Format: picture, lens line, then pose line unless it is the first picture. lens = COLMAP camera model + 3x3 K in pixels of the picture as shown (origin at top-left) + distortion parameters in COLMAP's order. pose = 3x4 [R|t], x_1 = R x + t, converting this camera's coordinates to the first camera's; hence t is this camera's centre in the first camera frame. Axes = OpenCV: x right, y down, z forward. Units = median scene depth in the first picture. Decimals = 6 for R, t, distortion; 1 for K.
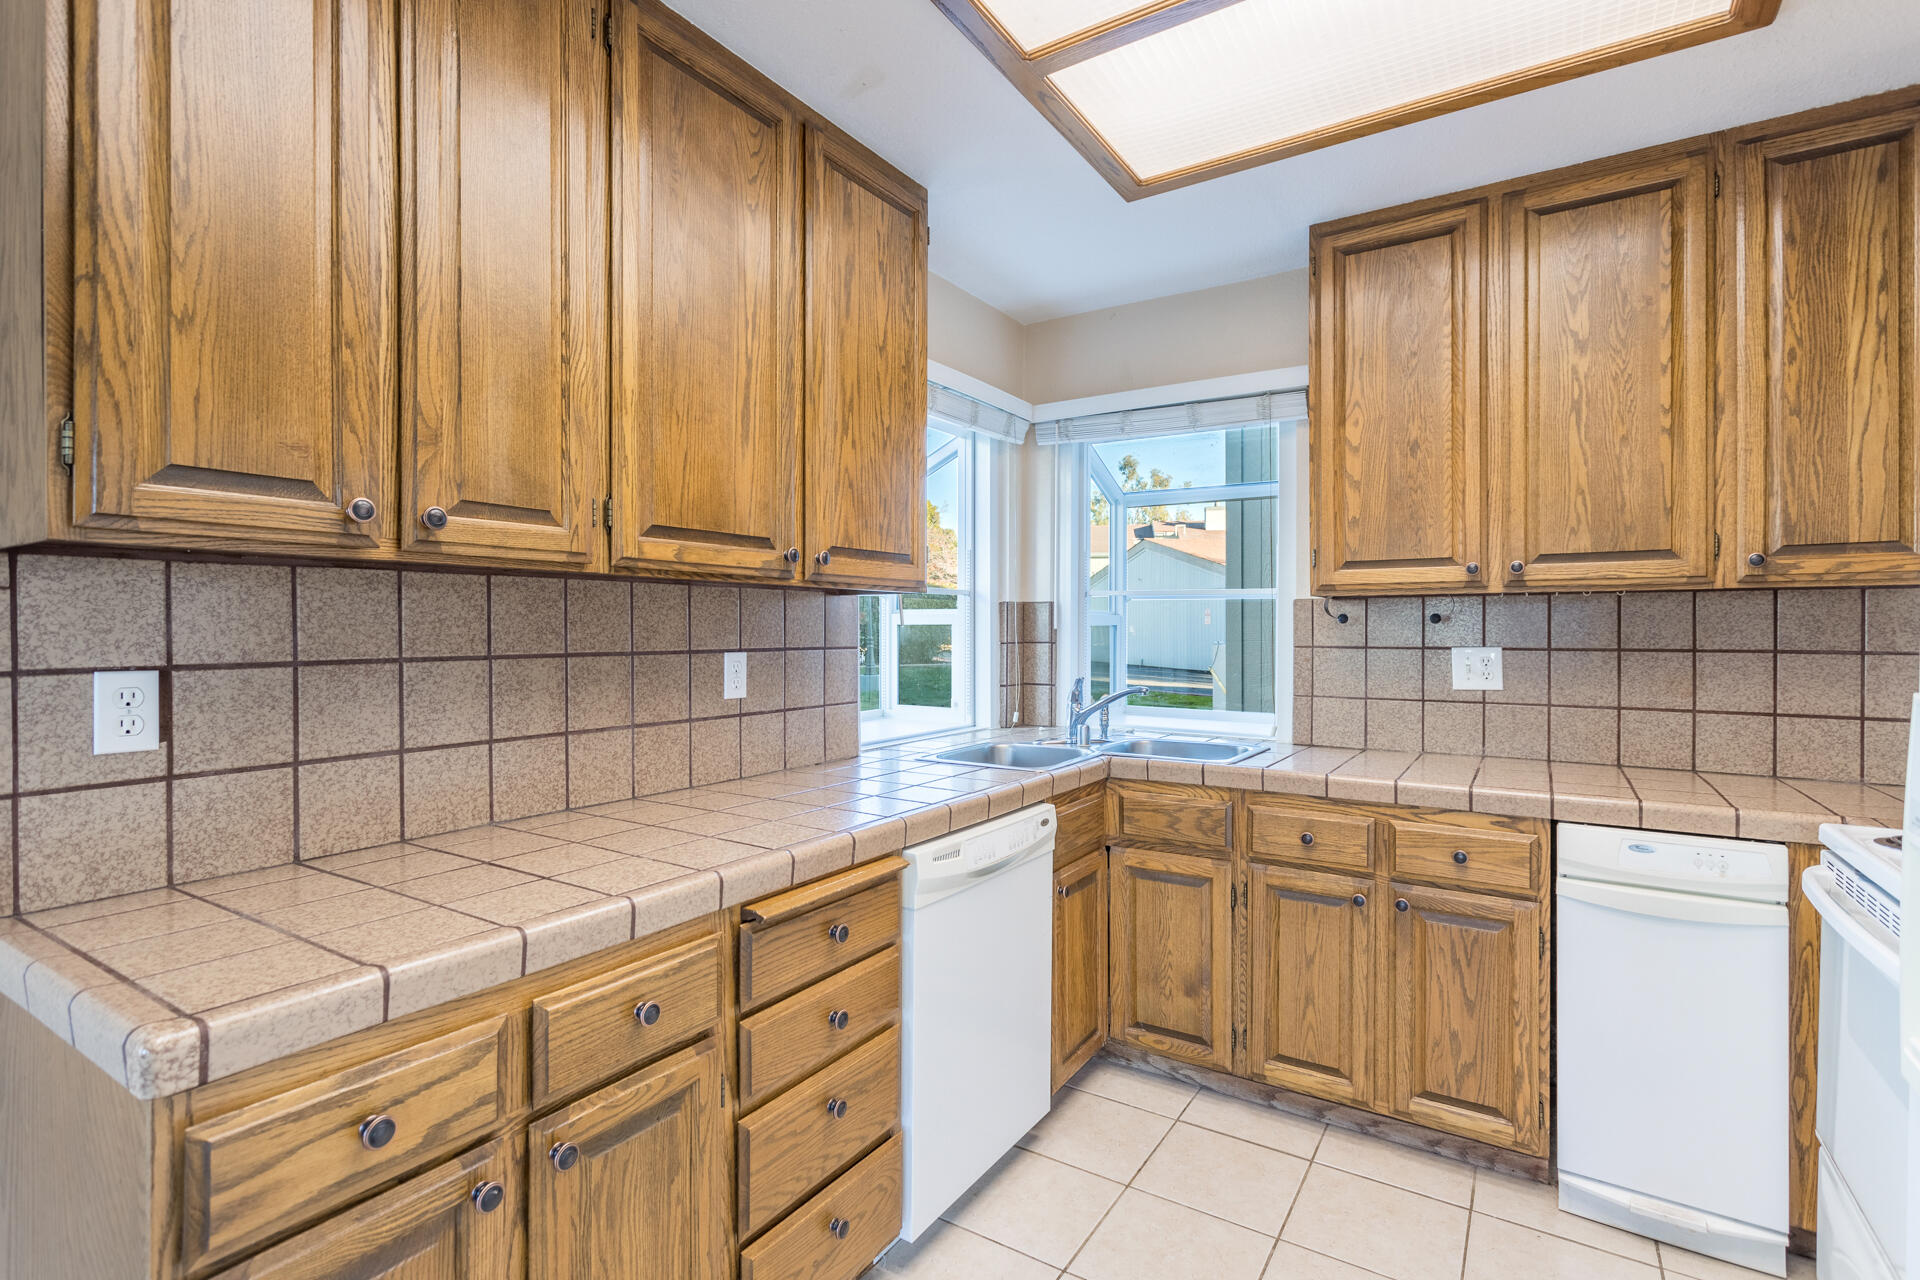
lens RADIAL K [[939.4, 0, 946.0], [0, 939.4, 641.9], [0, 0, 1]] dist [-0.001026, -0.001293]
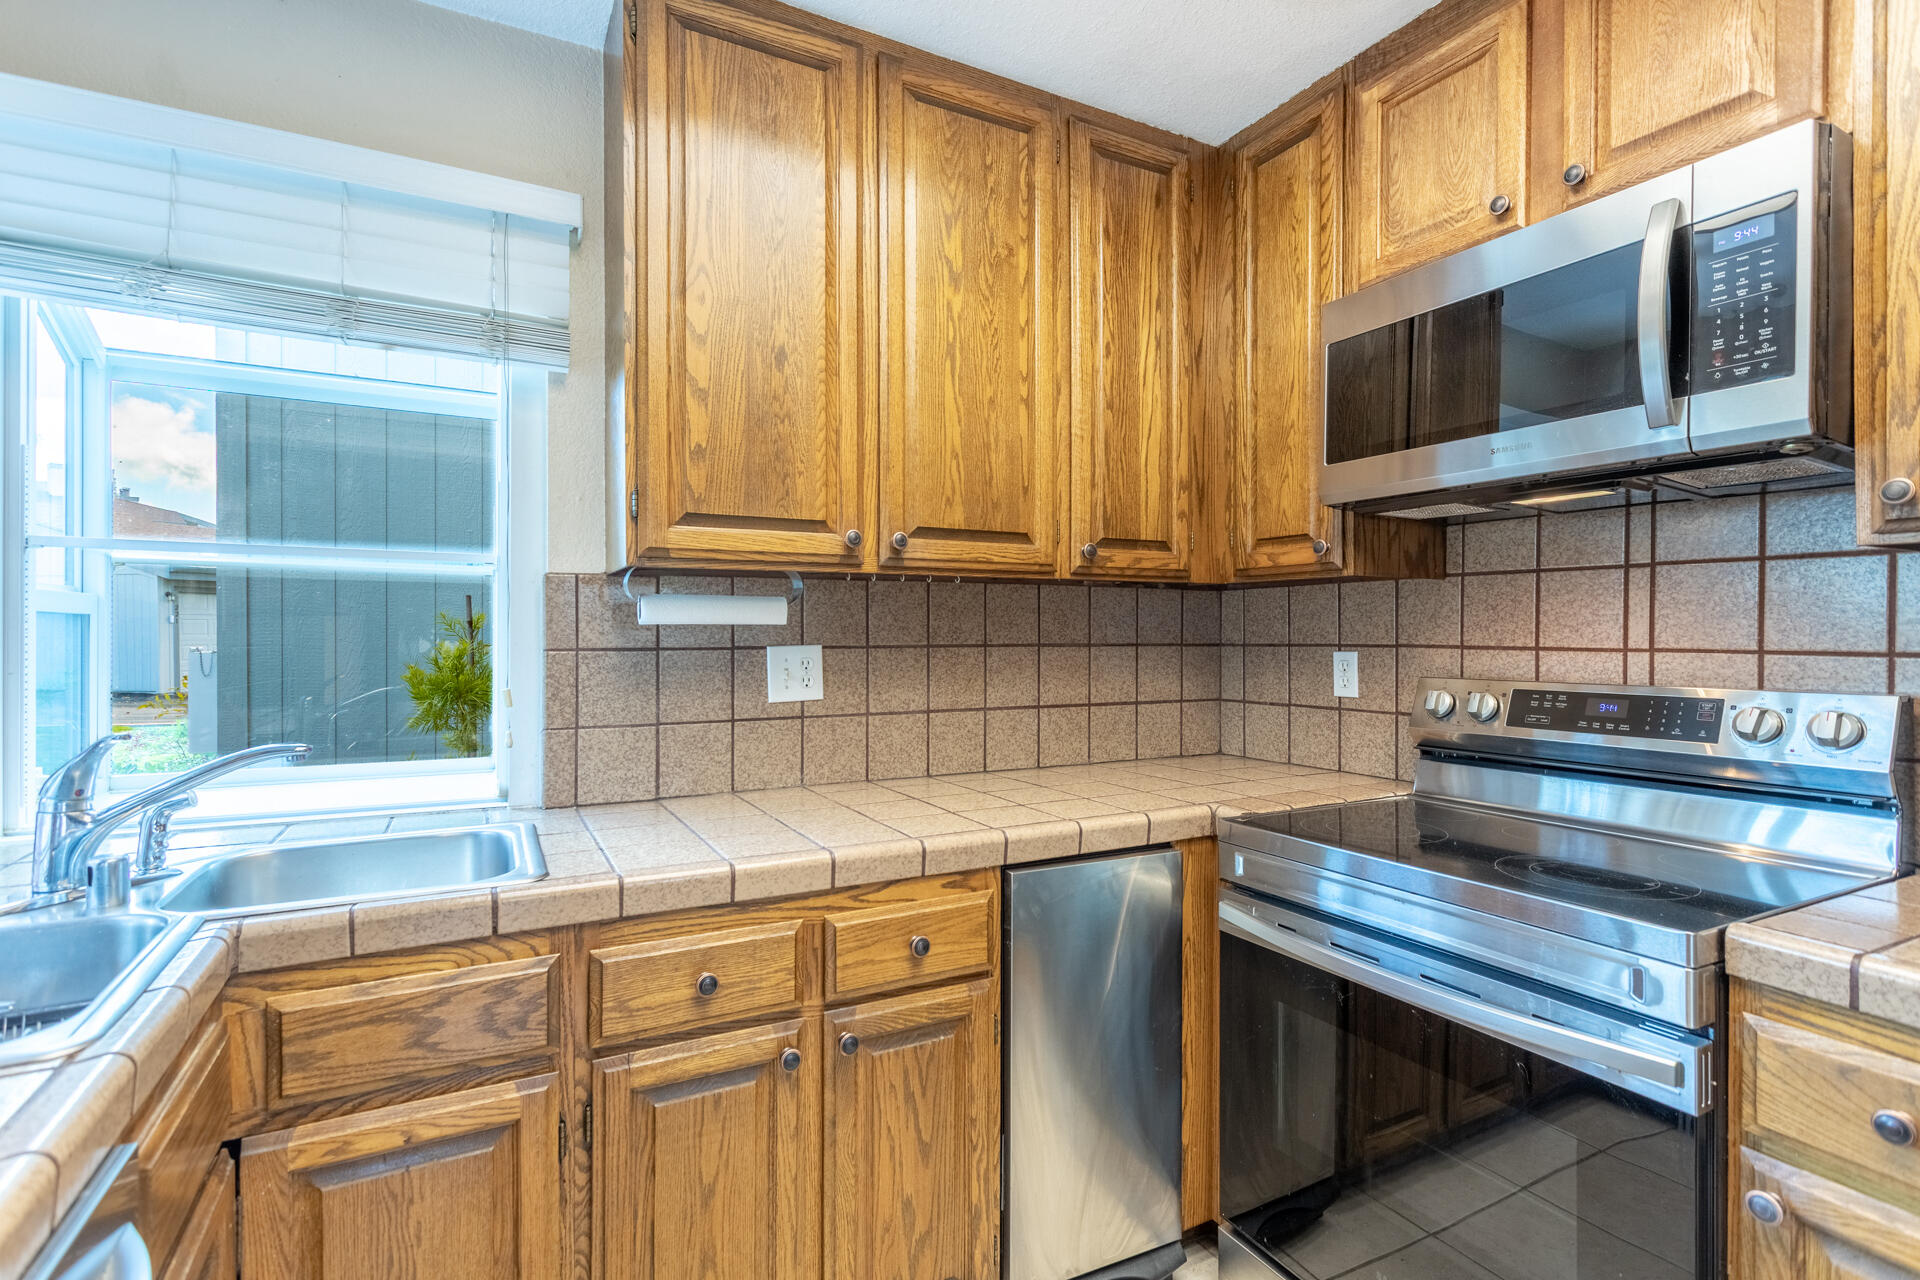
lens RADIAL K [[912.3, 0, 970.1], [0, 912.3, 635.2], [0, 0, 1]] dist [0.001943, -0.002279]
pose [[0.482316, -0.004284, 0.875987, -0.025938], [0.014232, 0.999894, -0.002946, 0.001419], [-0.875881, 0.013888, 0.482326, 0.642242]]
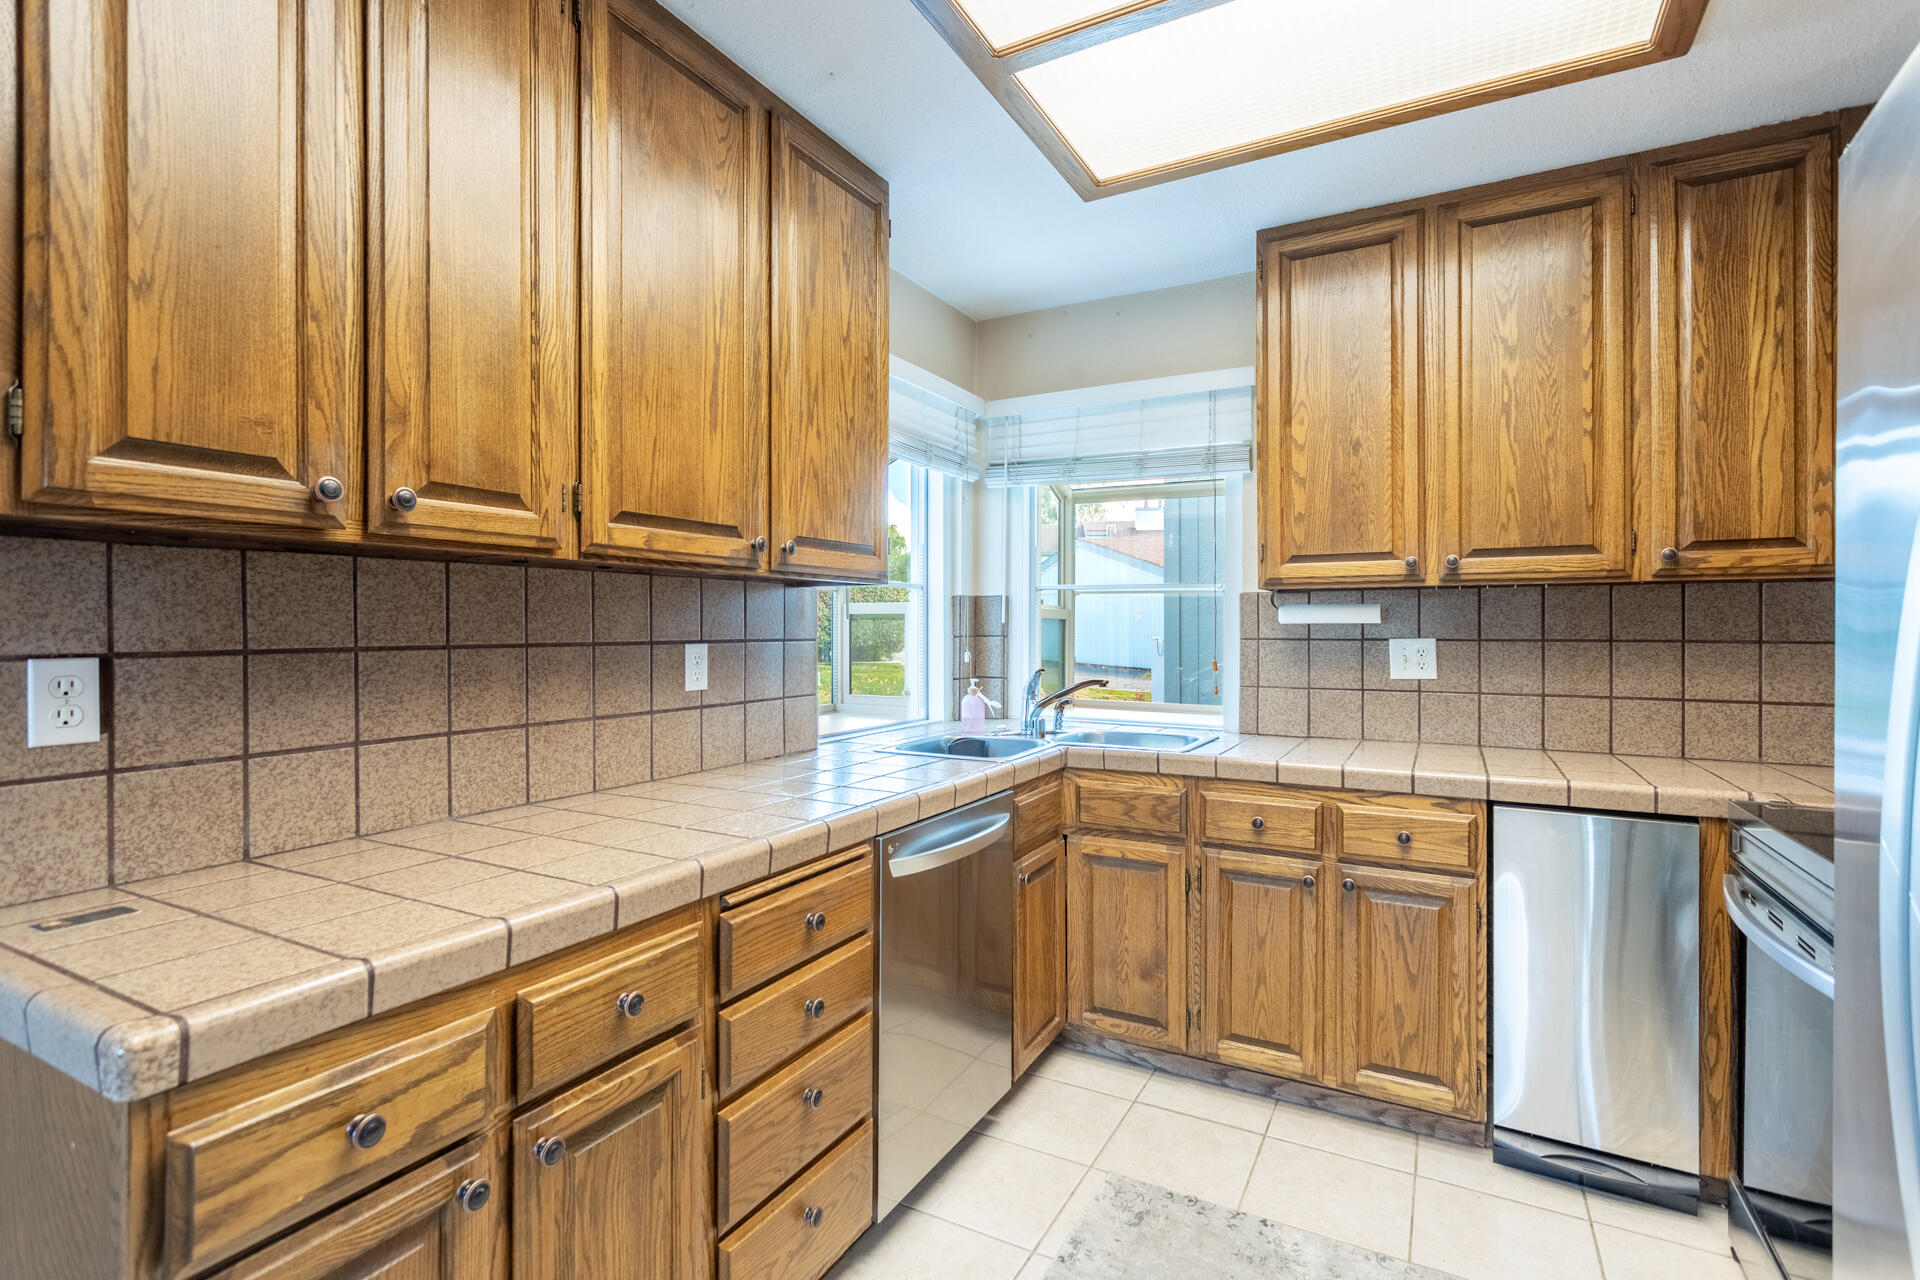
lens RADIAL K [[939.4, 0, 951.1], [0, 939.4, 637.8], [0, 0, 1]] dist [-0.001026, -0.001293]
pose [[0.997069, -0.001518, 0.076490, -0.034242], [0.001715, 0.999995, -0.002509, 0.008472], [-0.076486, 0.002632, 0.997067, -0.004559]]
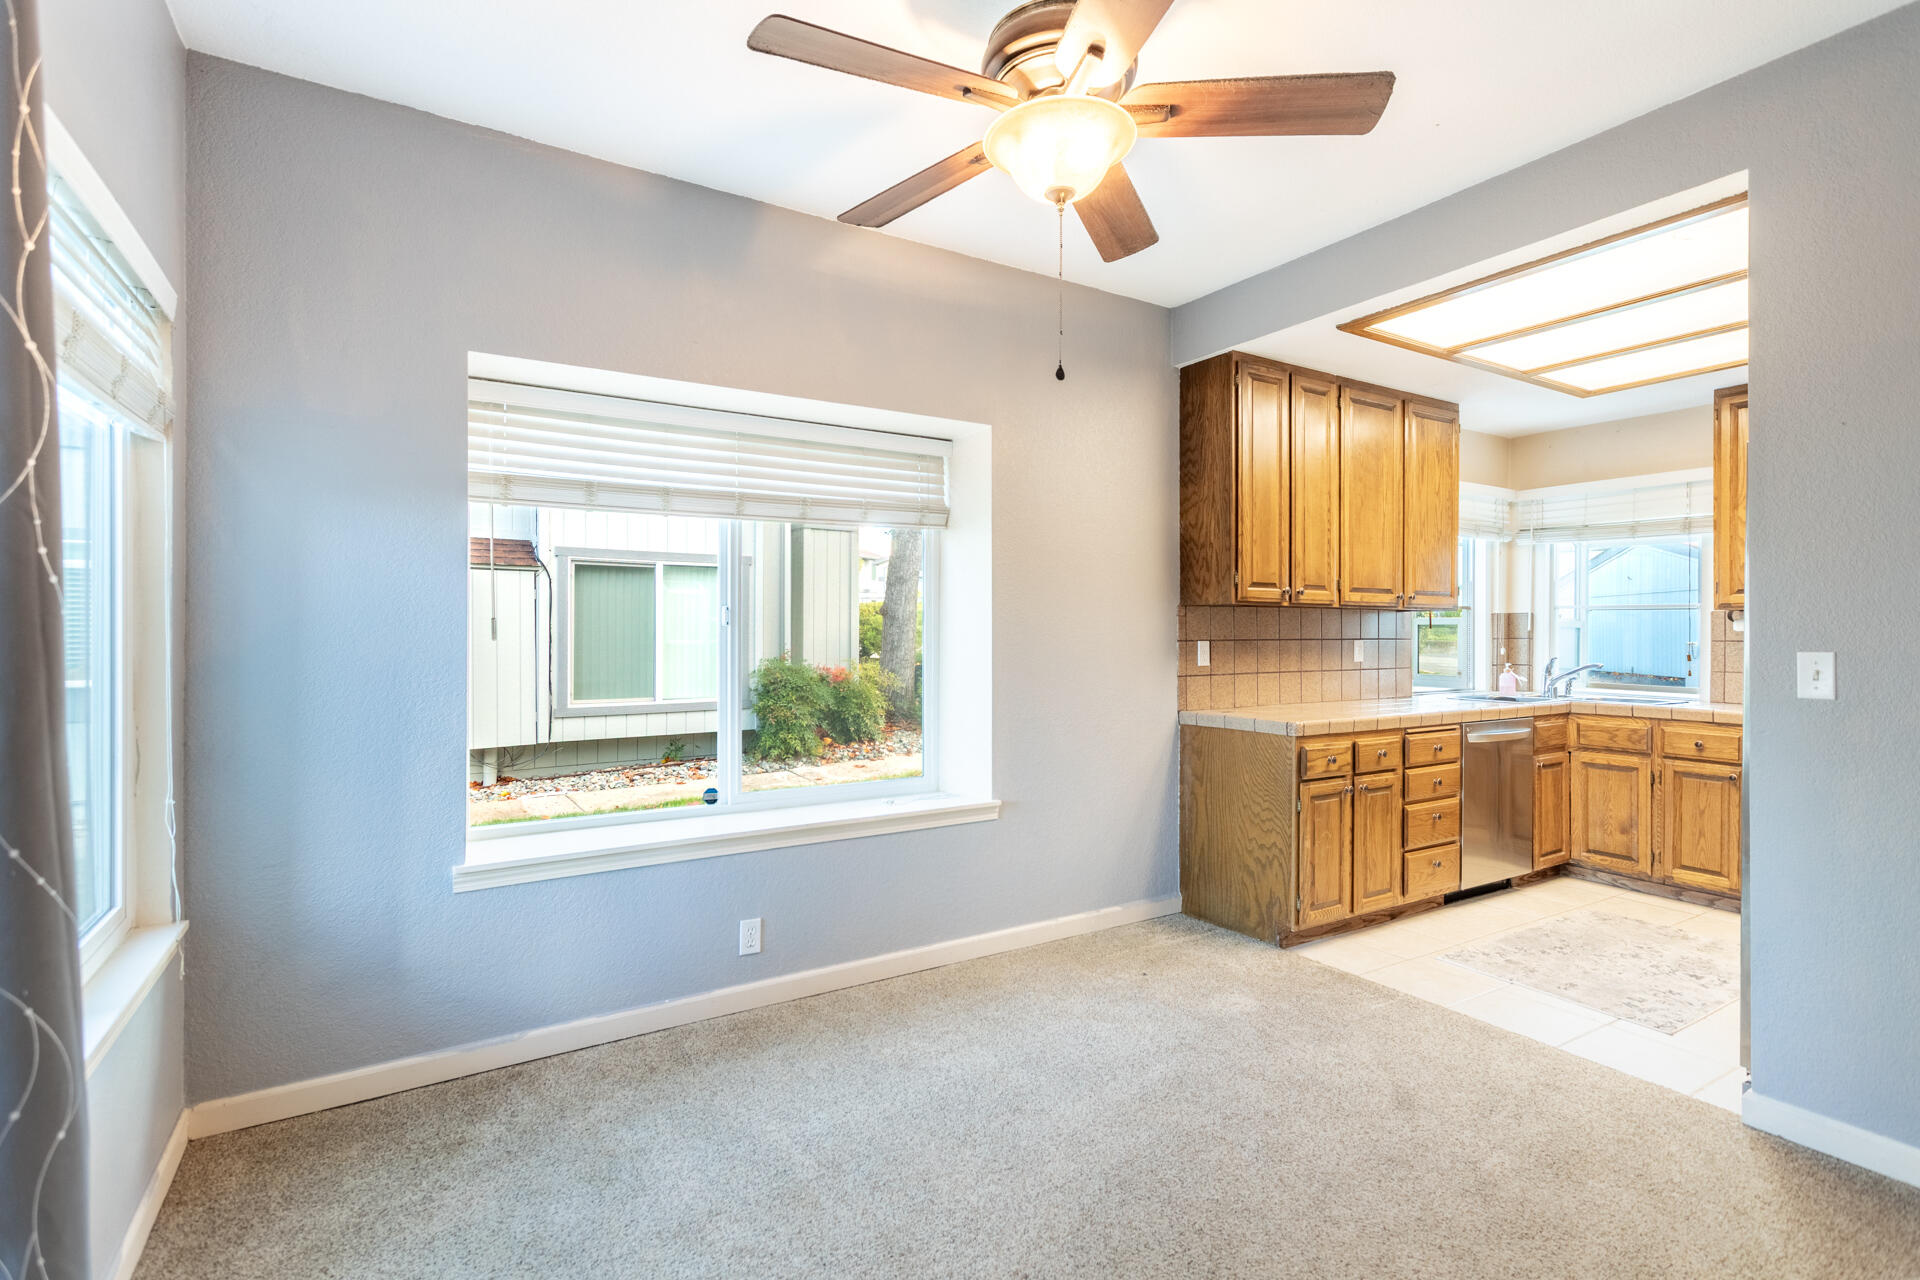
lens RADIAL K [[912.3, 0, 942.9], [0, 912.3, 635.4], [0, 0, 1]] dist [0.001943, -0.002279]
pose [[0.902794, 0.003172, -0.430062, -0.194702], [-0.007872, 0.999927, -0.009151, 0.028174], [0.430001, 0.011647, 0.902753, -1.335985]]
